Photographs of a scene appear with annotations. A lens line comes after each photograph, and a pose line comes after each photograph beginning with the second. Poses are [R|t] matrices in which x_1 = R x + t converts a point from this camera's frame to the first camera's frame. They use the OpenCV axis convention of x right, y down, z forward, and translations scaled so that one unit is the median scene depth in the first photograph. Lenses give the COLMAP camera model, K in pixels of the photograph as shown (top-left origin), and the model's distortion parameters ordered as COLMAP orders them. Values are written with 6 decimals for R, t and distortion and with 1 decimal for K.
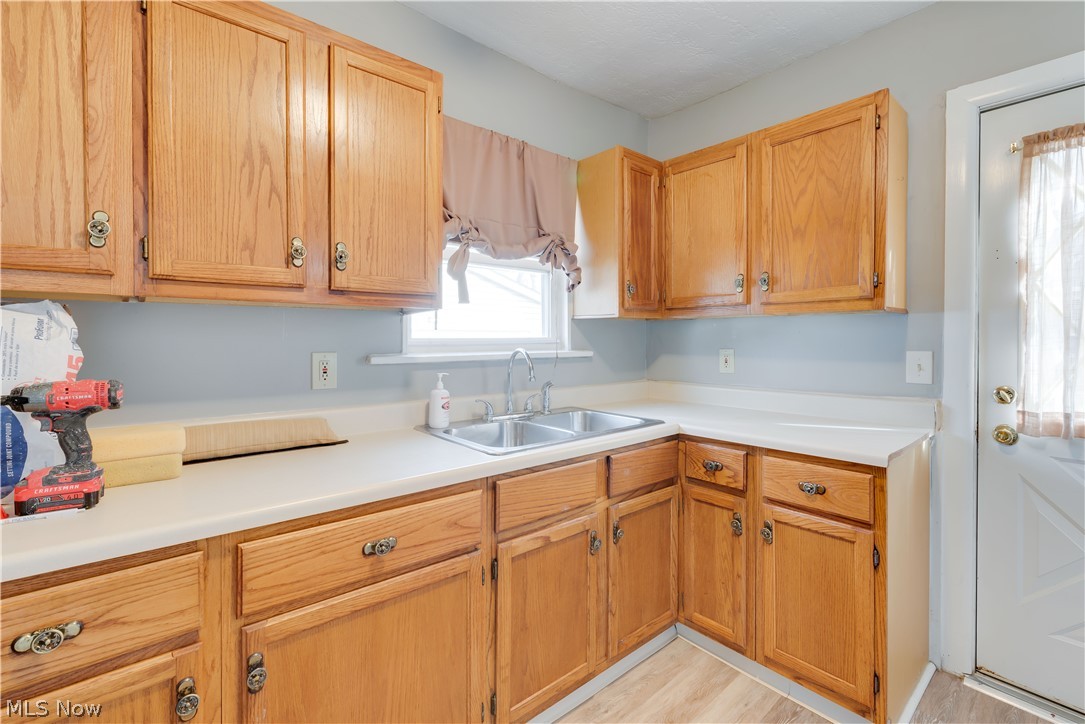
lens RADIAL K [[475.2, 0, 534.0], [0, 475.2, 340.6], [0, 0, 1]] dist [-0.000052, -0.000132]
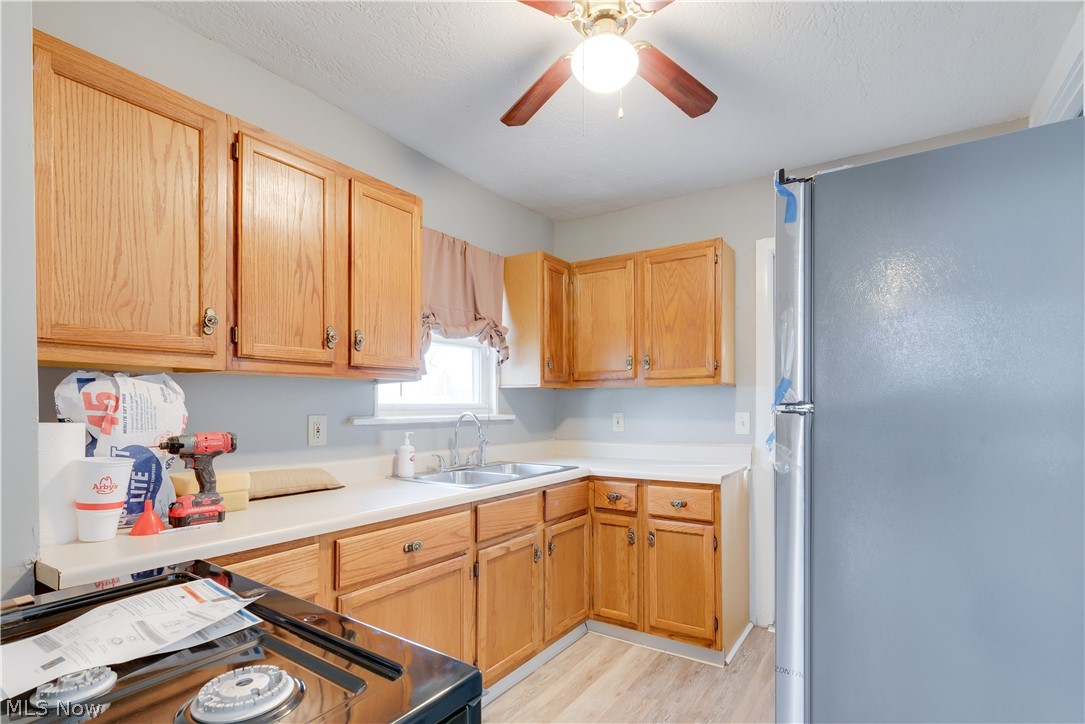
lens RADIAL K [[535.3, 0, 545.4], [0, 535.3, 401.5], [0, 0, 1]] dist [0.000326, 0.000051]
pose [[0.958950, 0.001329, 0.283571, -0.273429], [0.002978, 0.999887, -0.014755, 0.012191], [-0.283559, 0.014993, 0.958838, -0.463901]]
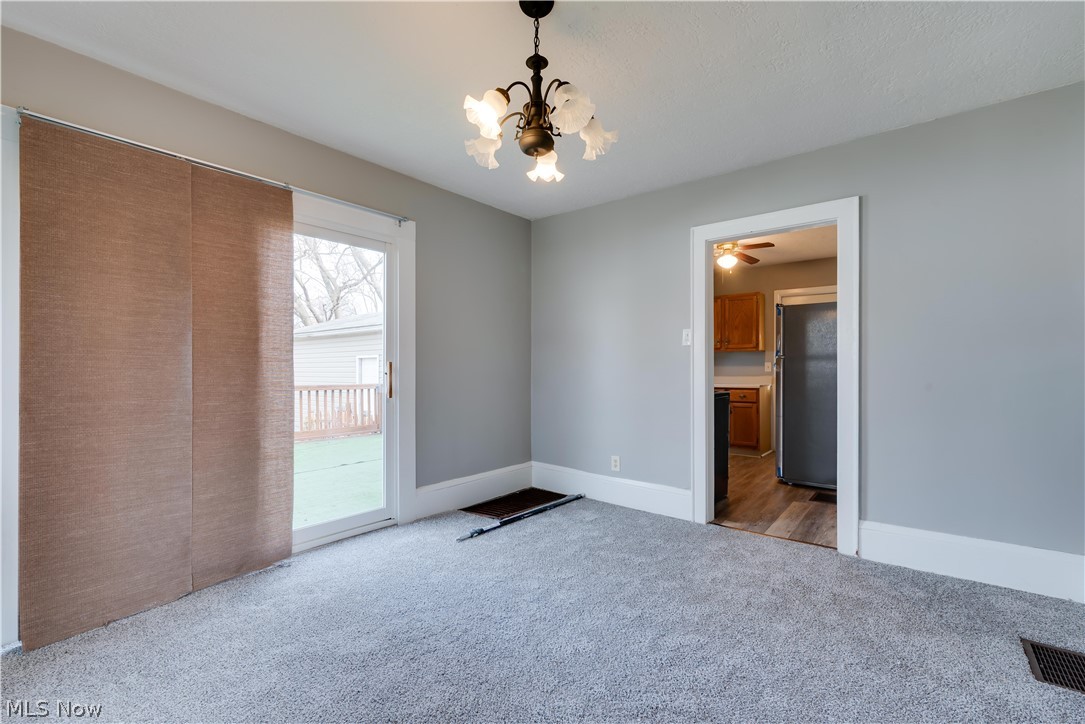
lens RADIAL K [[468.6, 0, 543.3], [0, 468.6, 358.0], [0, 0, 1]] dist [0.001063, -0.000058]
pose [[0.981194, 0.009761, 0.192779, -1.654195], [-0.004715, 0.999635, -0.026619, 0.098219], [-0.192968, 0.025209, 0.980881, -2.310790]]
